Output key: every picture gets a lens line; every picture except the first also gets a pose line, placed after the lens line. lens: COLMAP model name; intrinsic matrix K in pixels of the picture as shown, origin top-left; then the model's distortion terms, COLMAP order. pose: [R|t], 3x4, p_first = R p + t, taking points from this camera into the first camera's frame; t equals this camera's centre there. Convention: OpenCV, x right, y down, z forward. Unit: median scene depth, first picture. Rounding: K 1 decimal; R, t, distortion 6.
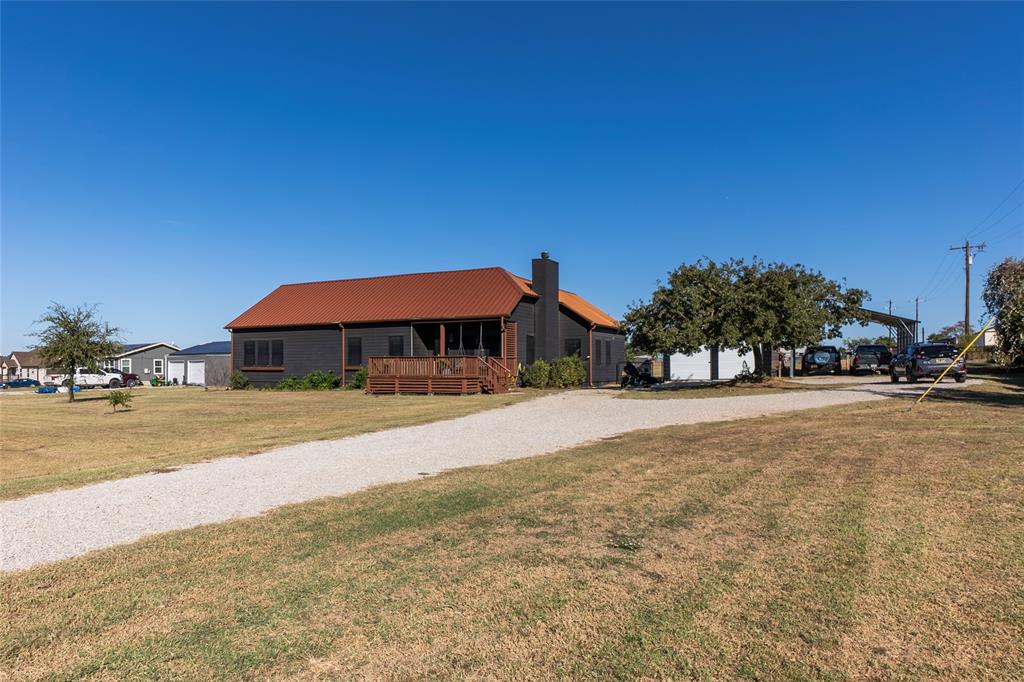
lens RADIAL K [[619.6, 0, 510.0], [0, 619.6, 343.6], [0, 0, 1]] dist [0.002668, 0.000326]
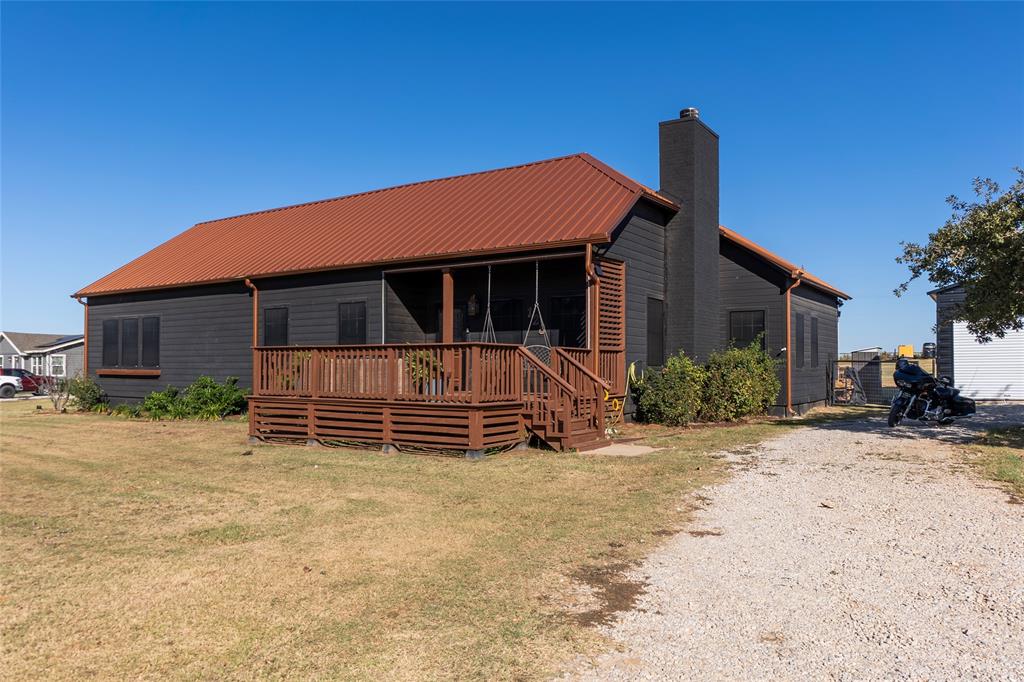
lens RADIAL K [[730.4, 0, 508.0], [0, 730.4, 345.3], [0, 0, 1]] dist [-0.043377, -0.002086]
pose [[0.990840, -0.000709, -0.135037, -0.000623], [0.001936, 0.999958, 0.008956, 0.014761], [0.135025, -0.009136, 0.990800, 0.501587]]
